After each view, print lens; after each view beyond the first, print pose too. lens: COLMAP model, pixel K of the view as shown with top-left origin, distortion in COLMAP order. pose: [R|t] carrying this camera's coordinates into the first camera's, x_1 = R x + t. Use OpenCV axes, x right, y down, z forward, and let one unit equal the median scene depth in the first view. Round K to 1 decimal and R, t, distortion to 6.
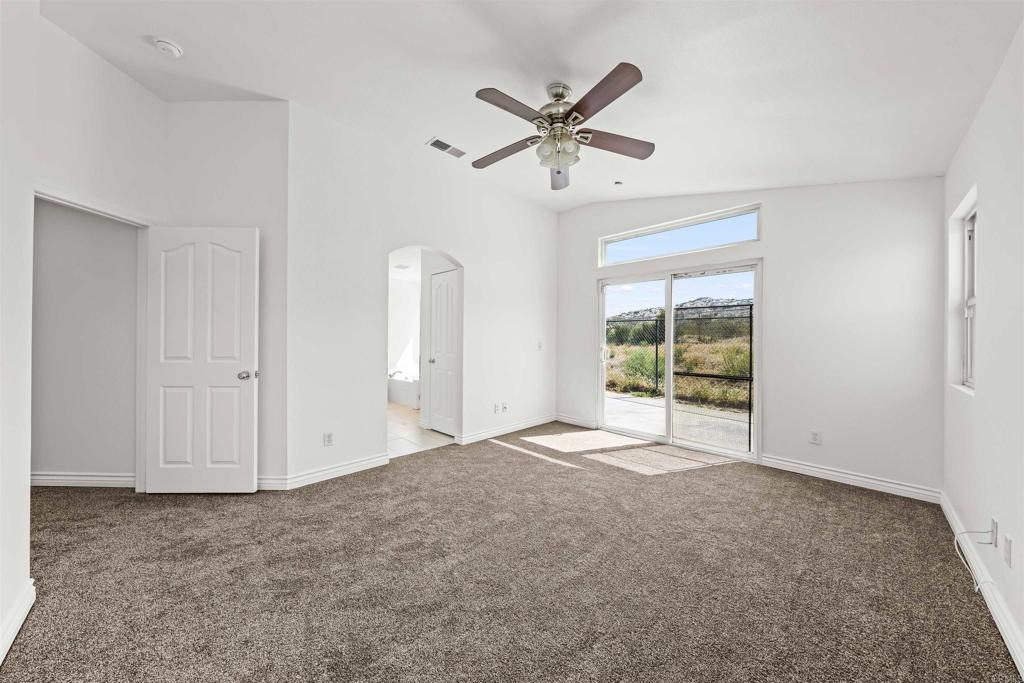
lens RADIAL K [[345.4, 0, 513.4], [0, 345.4, 337.9], [0, 0, 1]] dist [-0.007972, -0.000140]
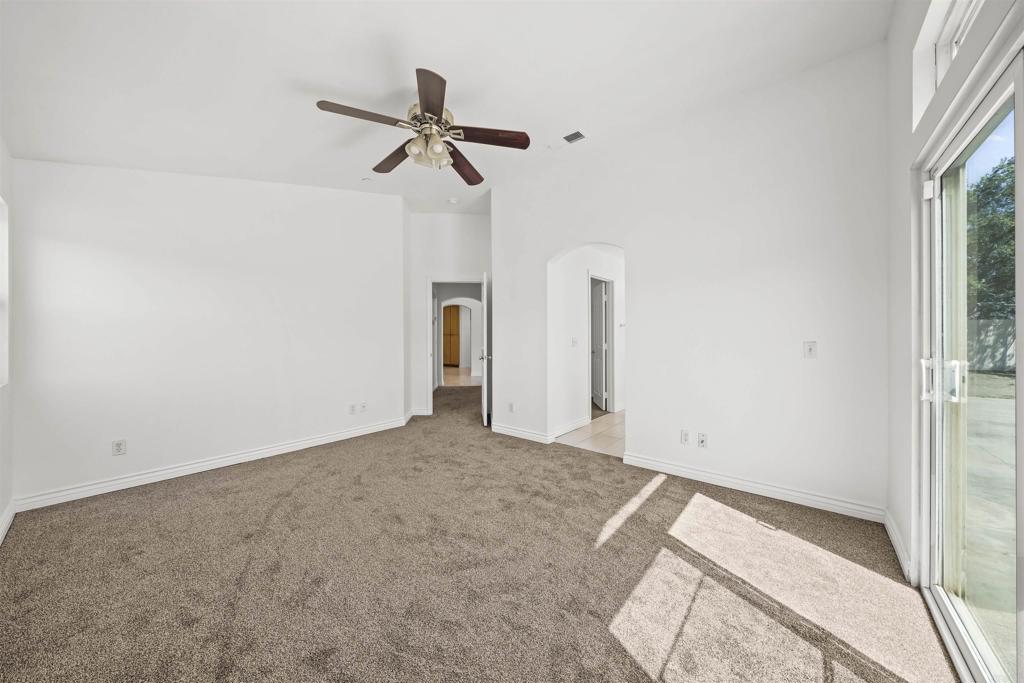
lens RADIAL K [[345.4, 0, 517.3], [0, 345.4, 338.7], [0, 0, 1]] dist [-0.007972, -0.000140]
pose [[0.095125, -0.004597, -0.995455, 0.723621], [0.004903, 0.999979, -0.004149, 0.012171], [0.995453, -0.004486, 0.095145, 0.725372]]
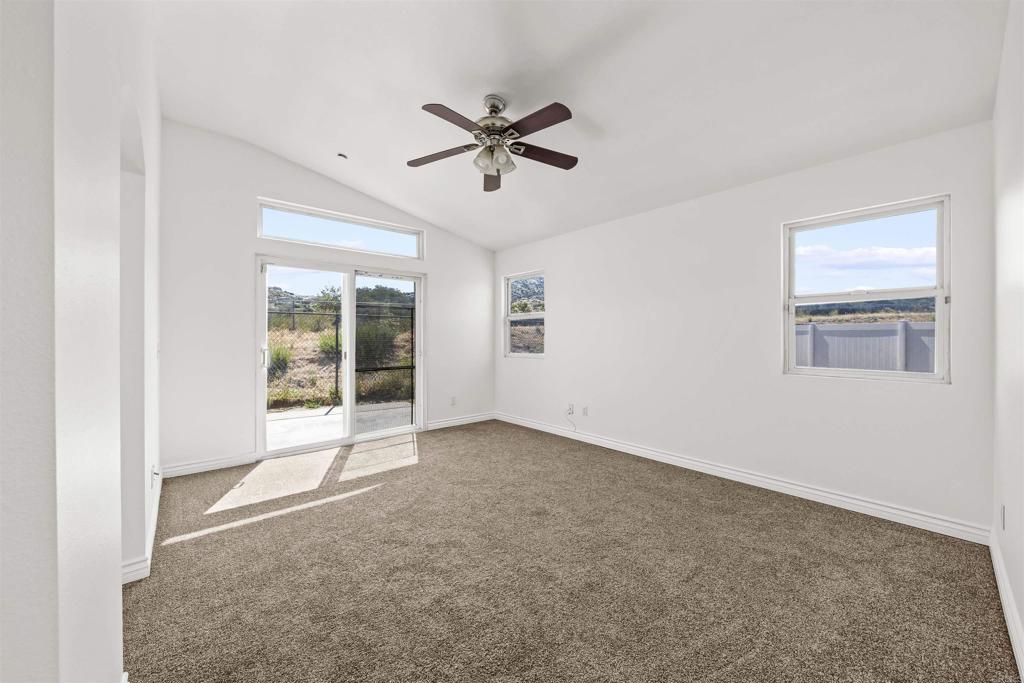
lens RADIAL K [[365.6, 0, 515.4], [0, 365.6, 338.9], [0, 0, 1]] dist [-0.006354, 0.000193]
pose [[0.069699, -0.012376, 0.997491, -0.620061], [0.000338, 0.999923, 0.012383, -0.000702], [-0.997568, -0.000526, 0.069697, 0.533823]]
